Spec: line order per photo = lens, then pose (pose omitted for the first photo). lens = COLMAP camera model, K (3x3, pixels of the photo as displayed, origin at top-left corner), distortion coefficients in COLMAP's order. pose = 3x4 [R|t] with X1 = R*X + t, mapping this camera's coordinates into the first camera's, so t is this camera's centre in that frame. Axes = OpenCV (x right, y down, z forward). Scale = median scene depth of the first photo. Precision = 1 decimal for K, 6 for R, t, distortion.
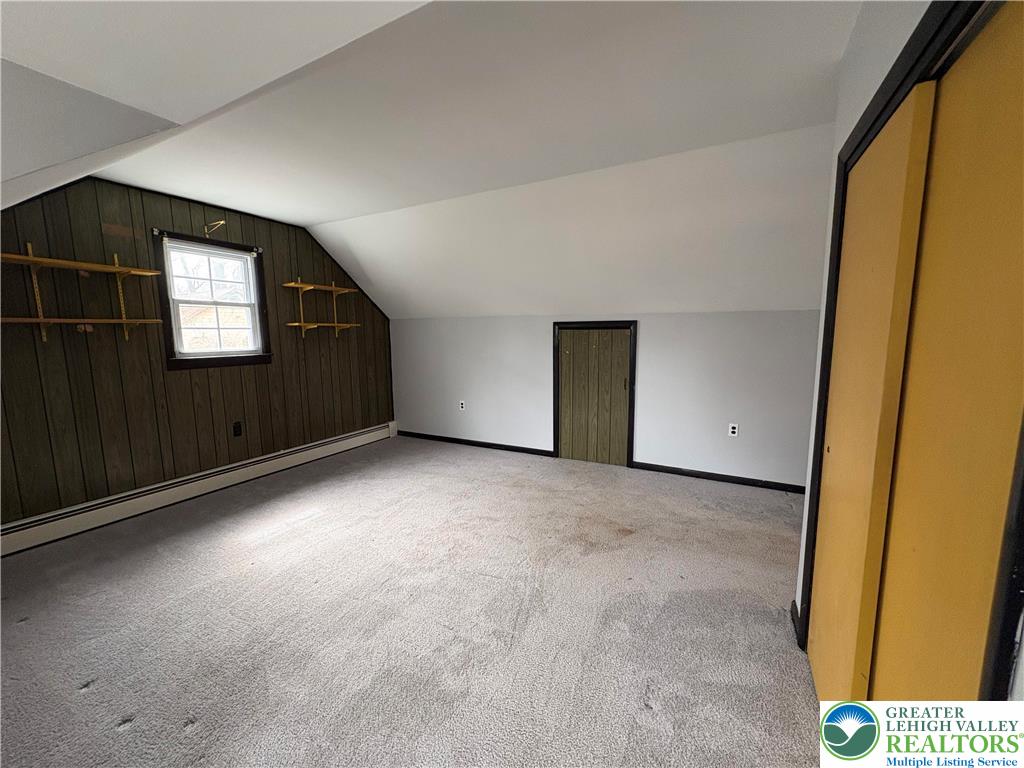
lens RADIAL K [[406.6, 0, 512.9], [0, 406.6, 388.3], [0, 0, 1]] dist [0.000384, 0.000374]
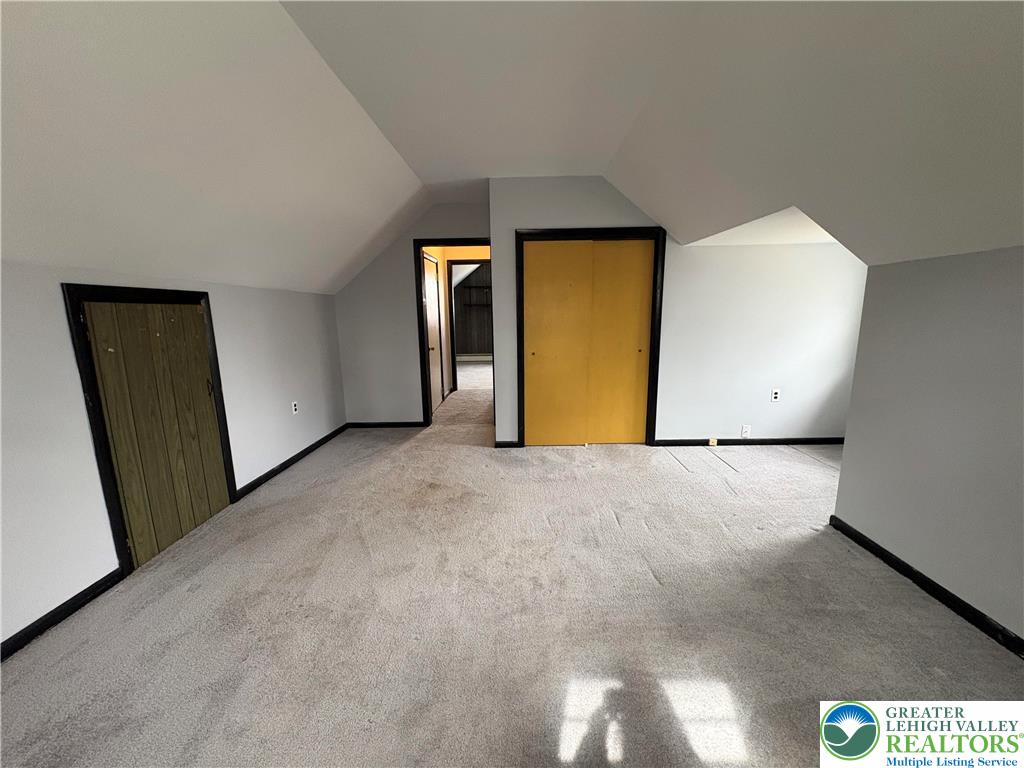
lens RADIAL K [[406.6, 0, 511.7], [0, 406.6, 384.6], [0, 0, 1]] dist [0.000384, 0.000374]
pose [[-0.458685, -0.144281, 0.876807, -0.547364], [0.131172, 0.964926, 0.227402, -0.104485], [-0.878864, 0.219318, -0.423672, 0.865383]]
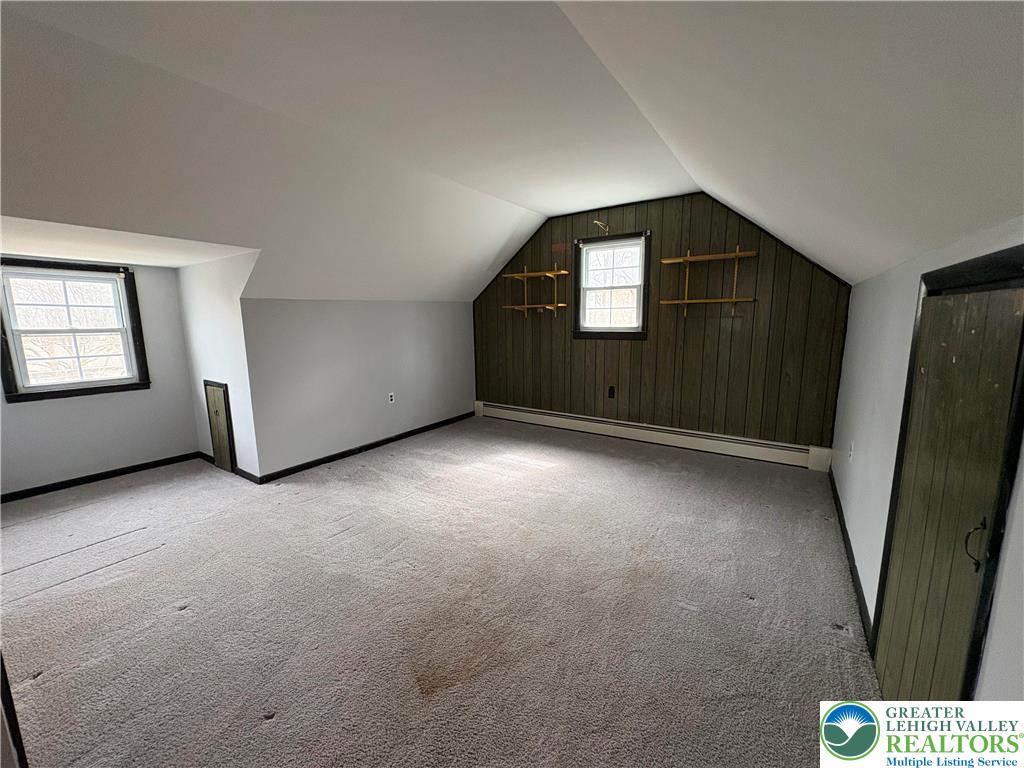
lens RADIAL K [[406.6, 0, 503.5], [0, 406.6, 384.5], [0, 0, 1]] dist [0.000384, 0.000374]
pose [[-0.122128, 0.174170, -0.977113, 0.518105], [-0.121125, 0.974508, 0.188845, -0.107049], [0.985096, 0.141416, -0.097919, 0.772663]]
